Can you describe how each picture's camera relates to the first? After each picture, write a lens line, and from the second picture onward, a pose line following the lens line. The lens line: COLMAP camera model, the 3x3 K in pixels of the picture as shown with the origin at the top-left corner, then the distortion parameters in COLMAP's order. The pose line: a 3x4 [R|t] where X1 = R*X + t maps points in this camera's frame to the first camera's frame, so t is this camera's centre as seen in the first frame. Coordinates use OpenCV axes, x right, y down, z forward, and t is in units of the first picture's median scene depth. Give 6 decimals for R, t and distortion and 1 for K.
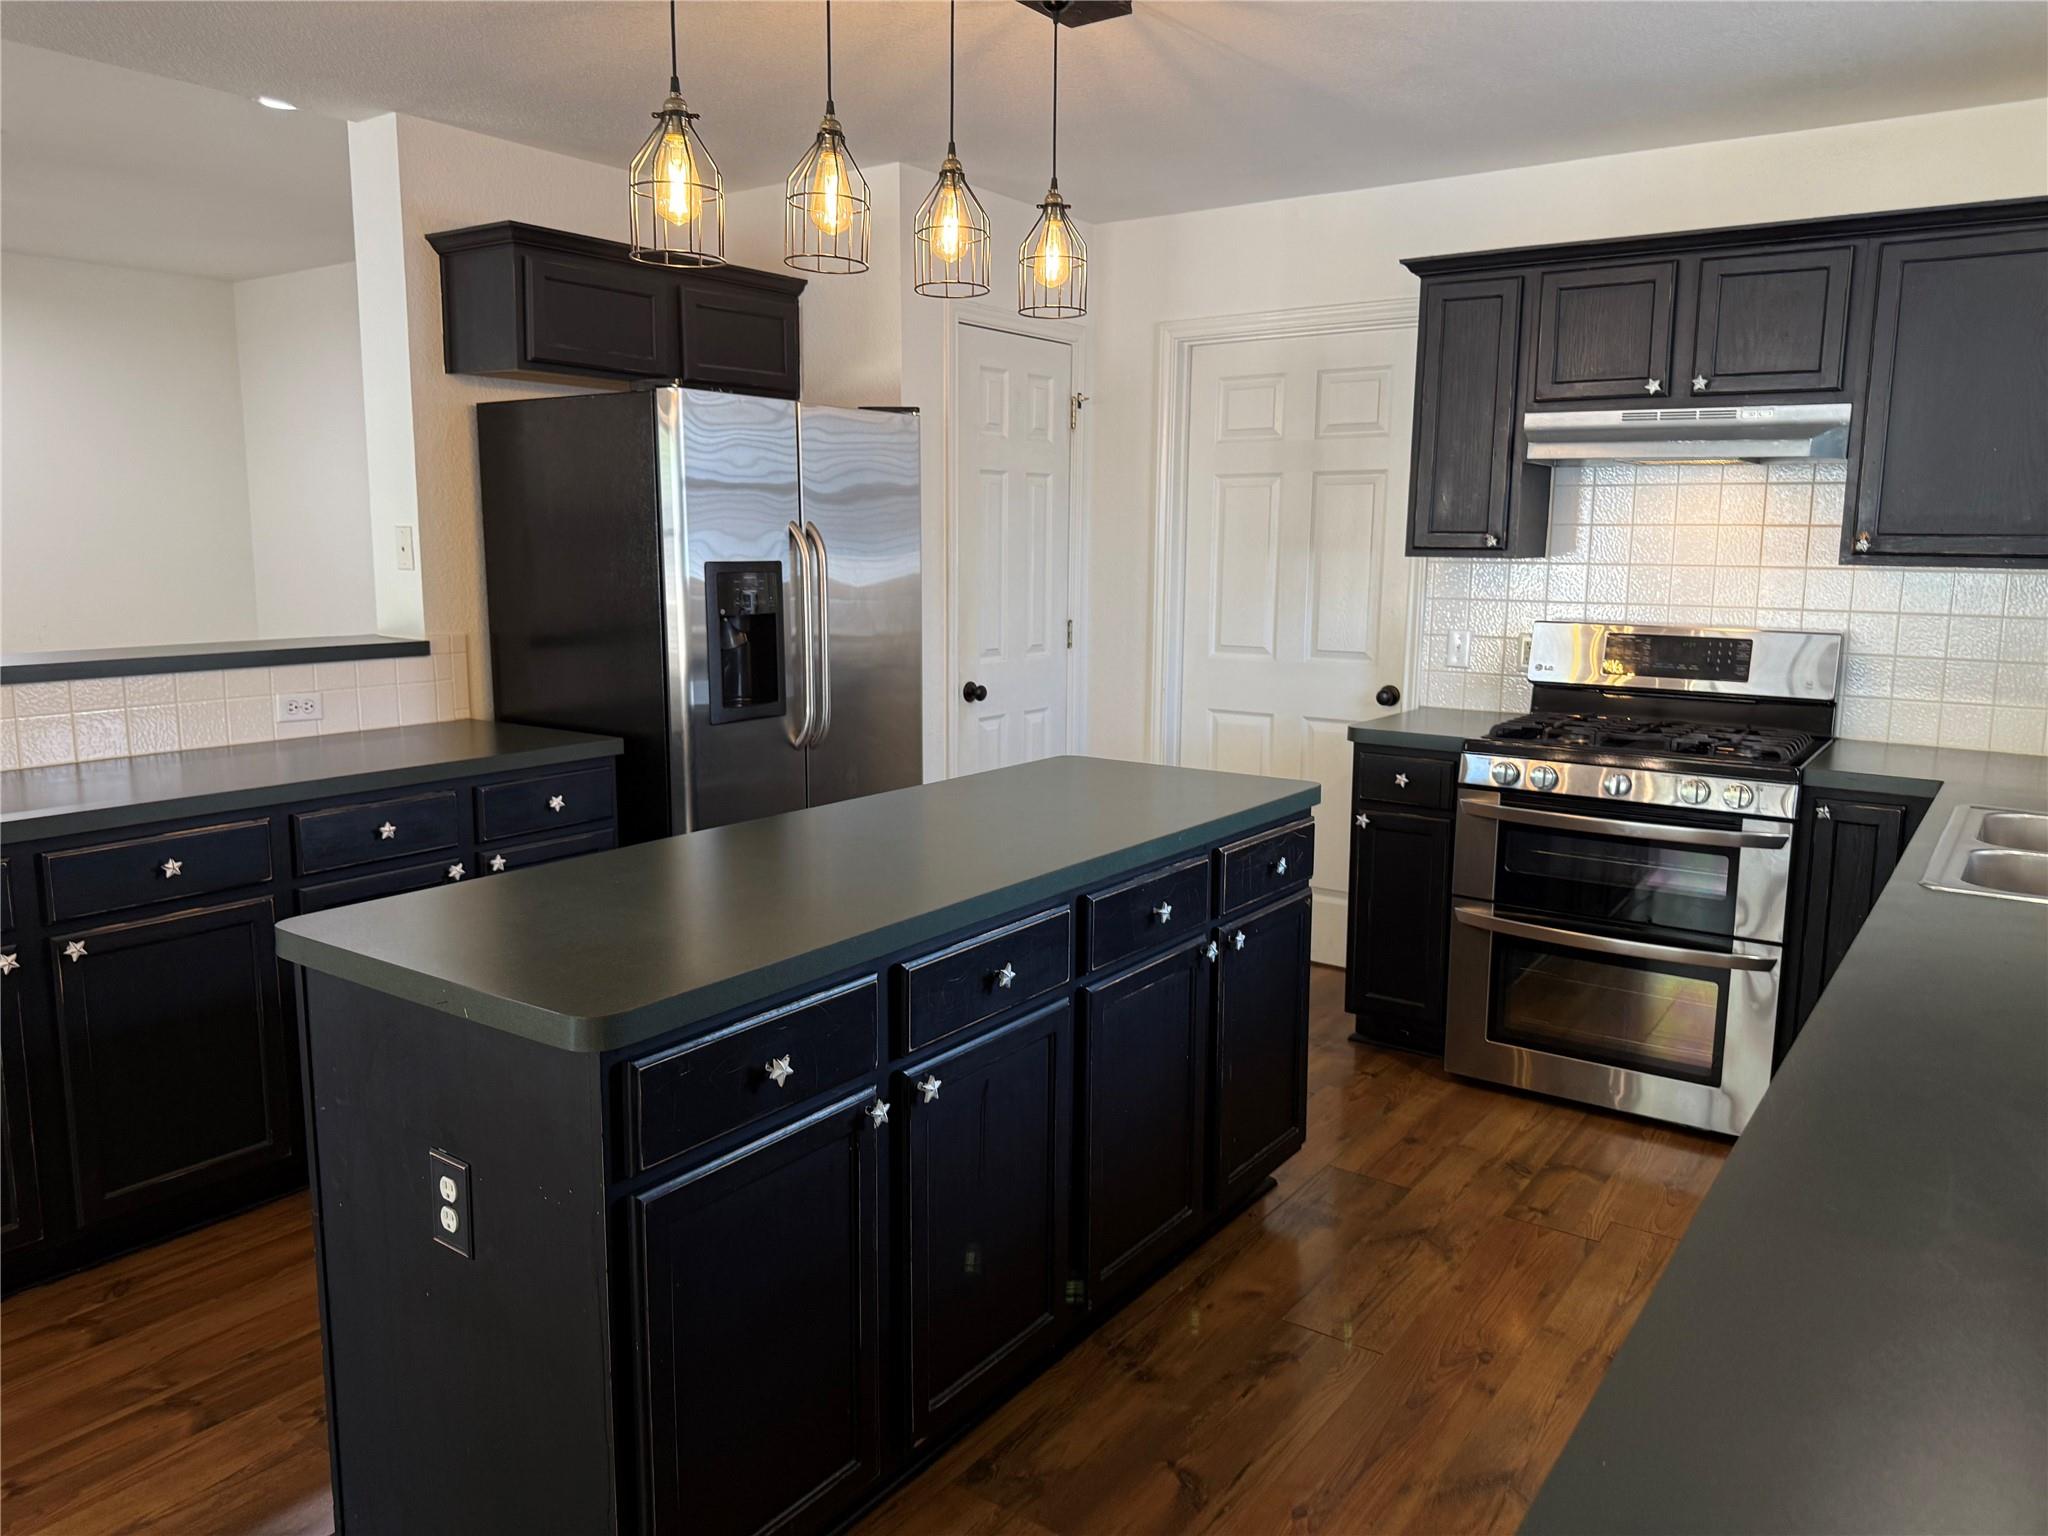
lens RADIAL K [[1454.3, 0, 998.3], [0, 1454.3, 747.1], [0, 0, 1]] dist [0.150716, -0.246861]
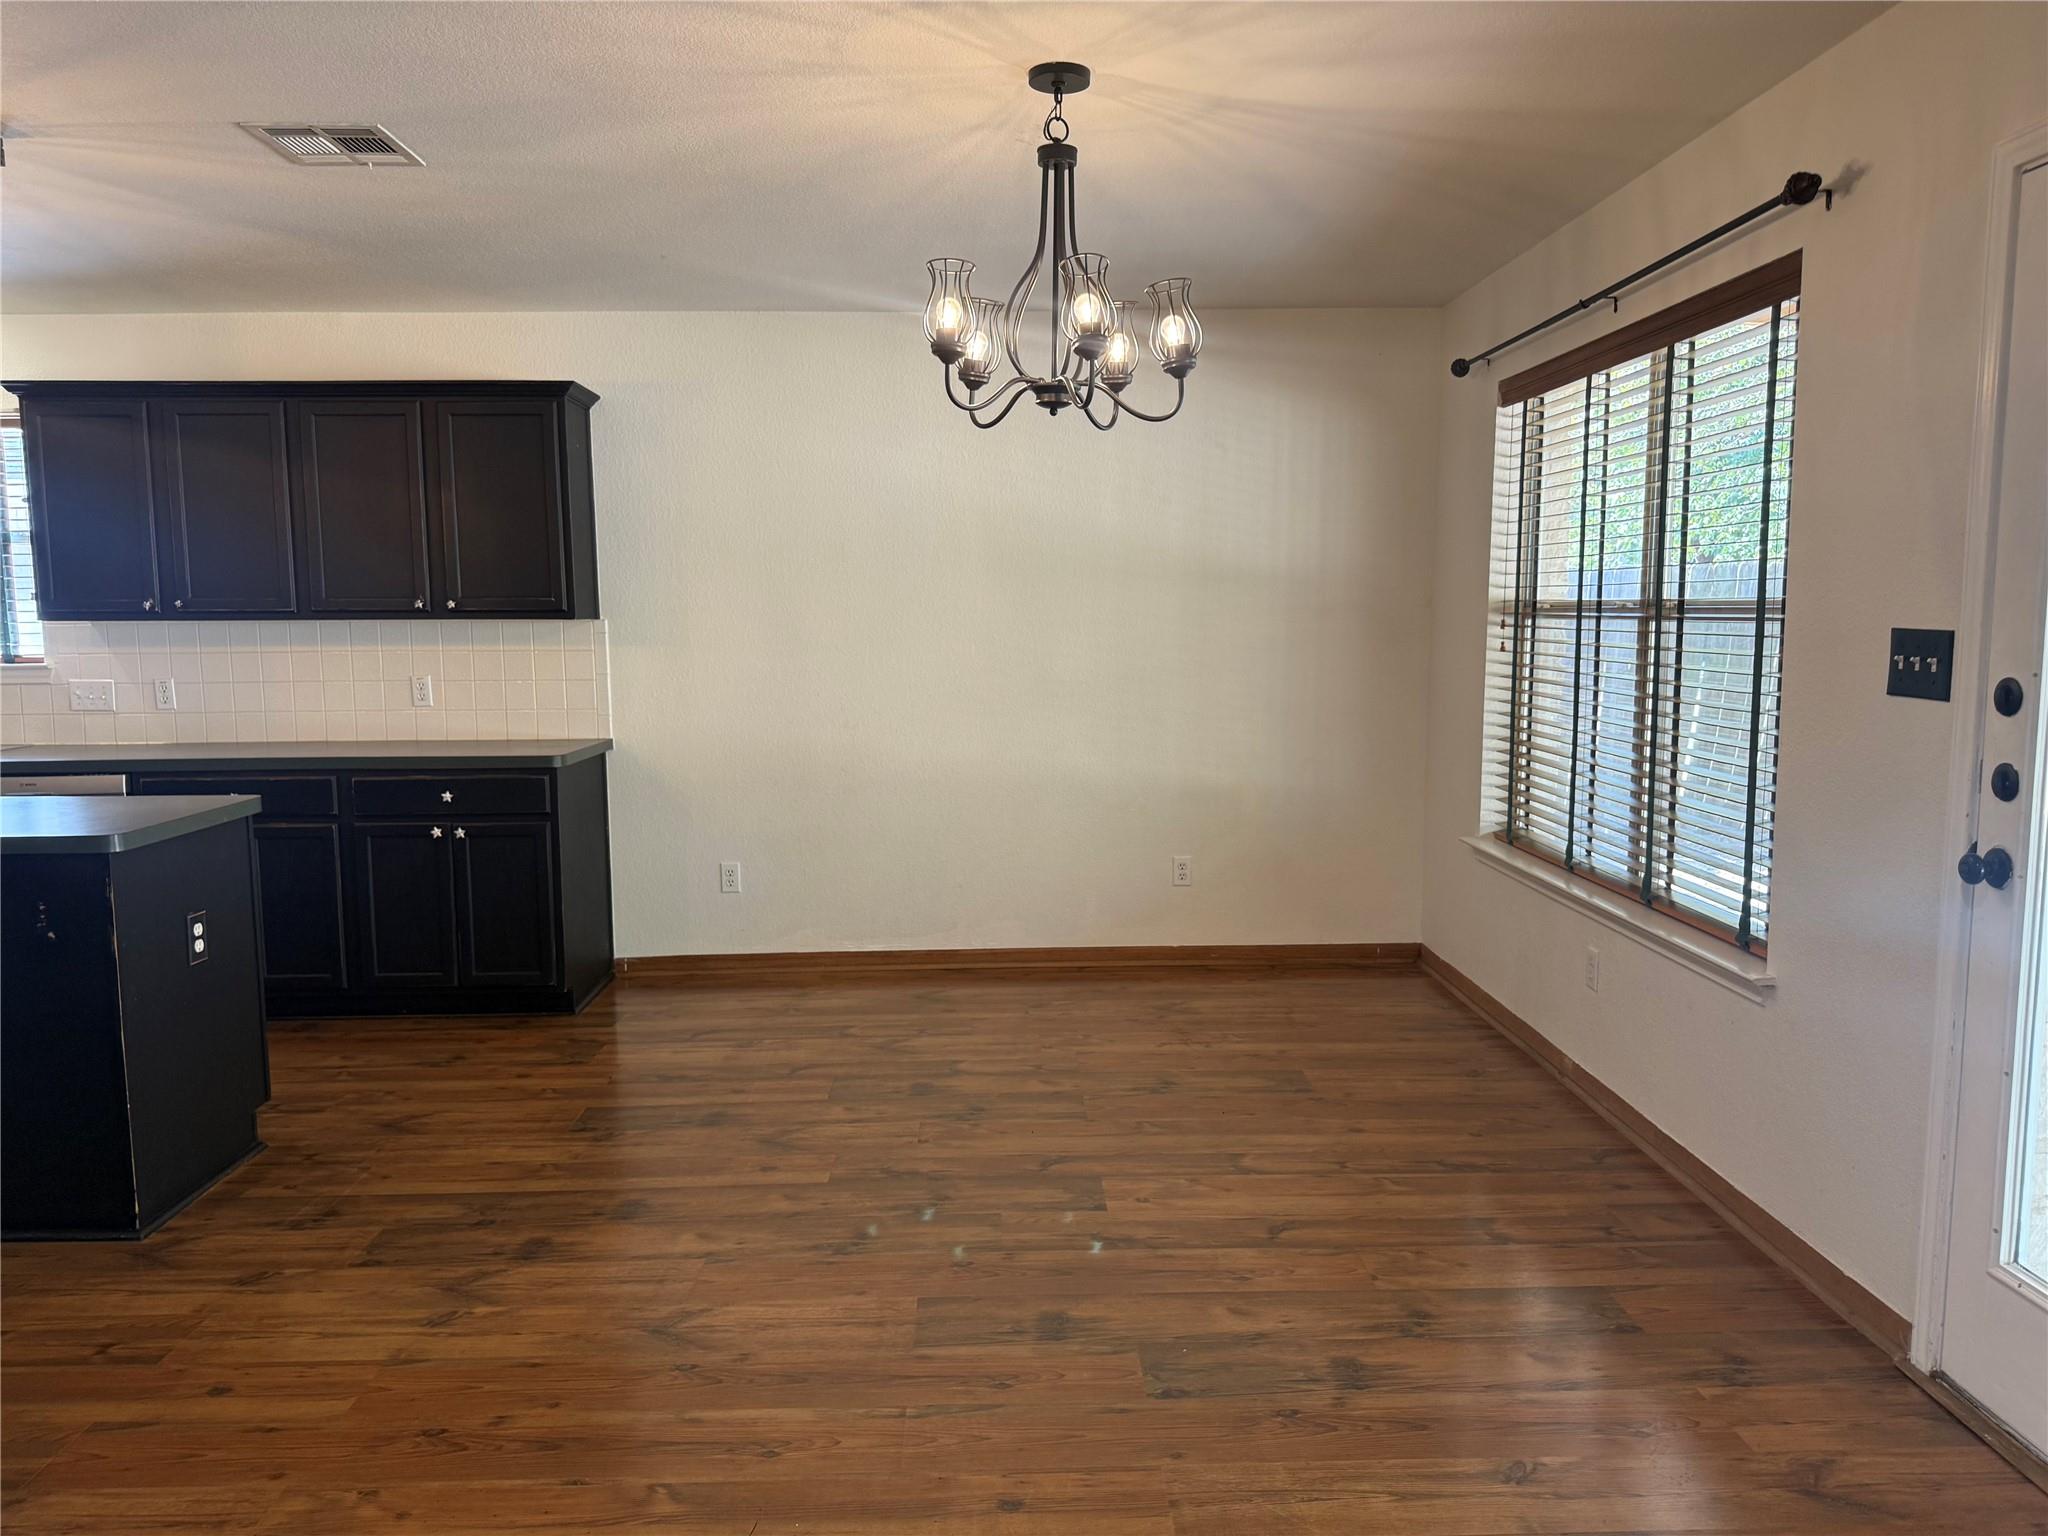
lens RADIAL K [[1451.3, 0, 1024.0], [0, 1451.3, 768.0], [0, 0, 1]] dist [0.015964, -0.036165]
pose [[-0.606165, -0.091008, 0.790115, -1.191898], [0.115899, 0.972720, 0.200957, -0.080115], [-0.786849, 0.213387, -0.579081, 0.568587]]
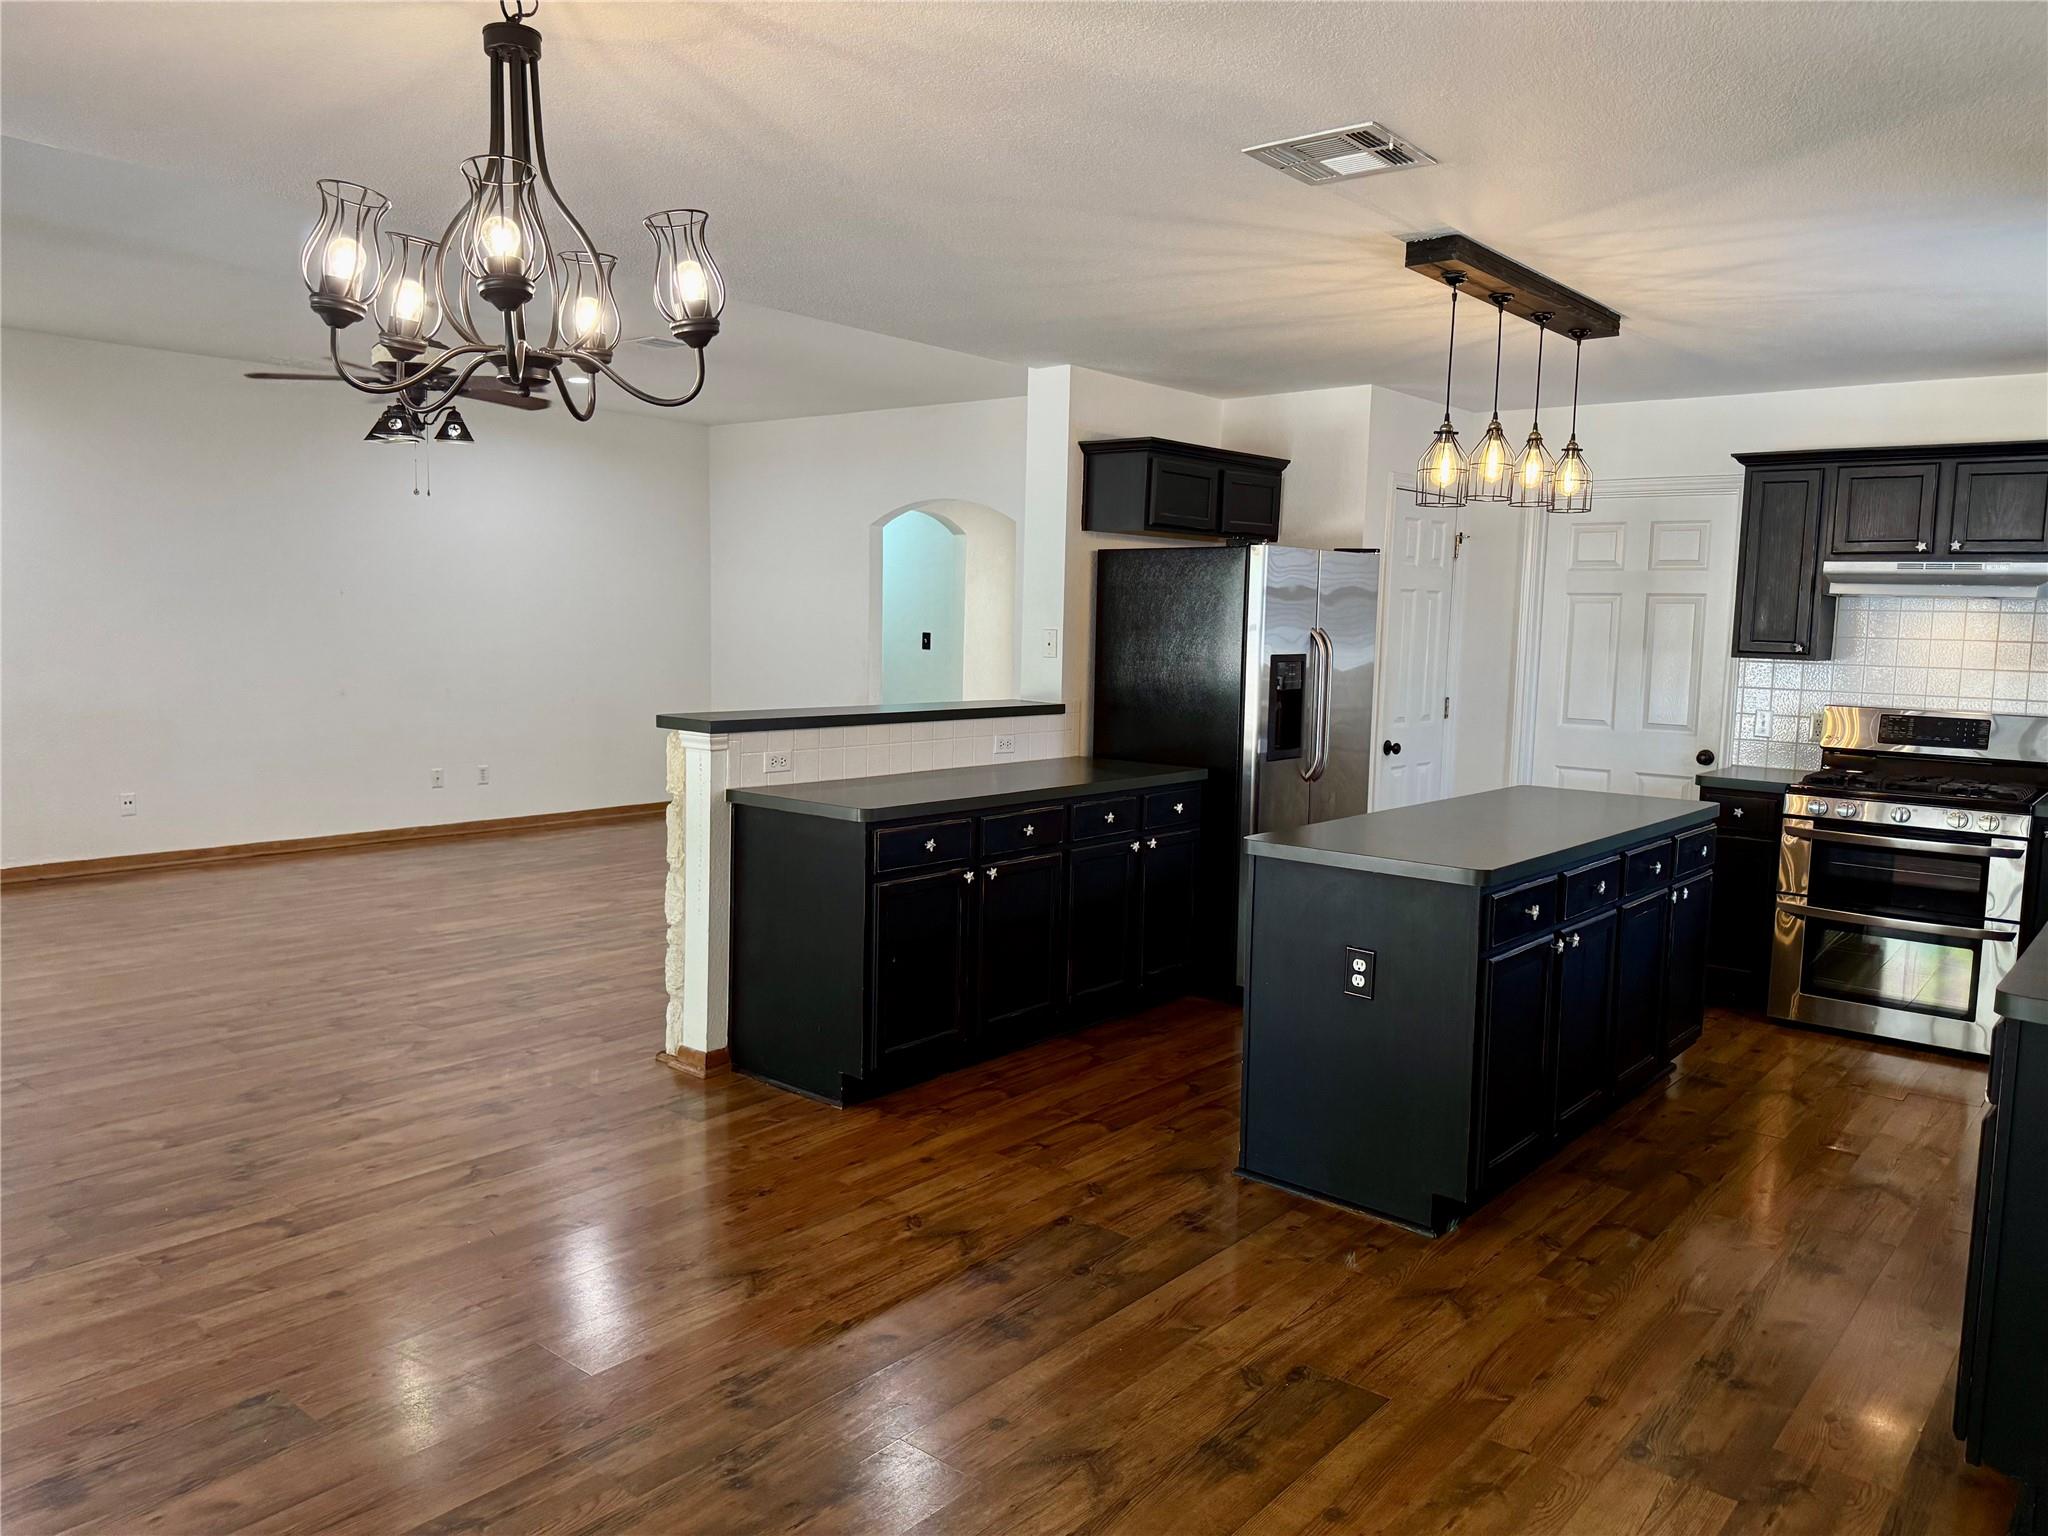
lens RADIAL K [[1435.8, 0, 1010.6], [0, 1435.8, 761.8], [0, 0, 1]] dist [0.077362, -0.092625]
pose [[0.996540, 0.022866, -0.079912, -0.327869], [-0.026444, 0.998681, -0.044005, 0.055559], [0.078800, 0.045966, 0.995830, -0.484268]]
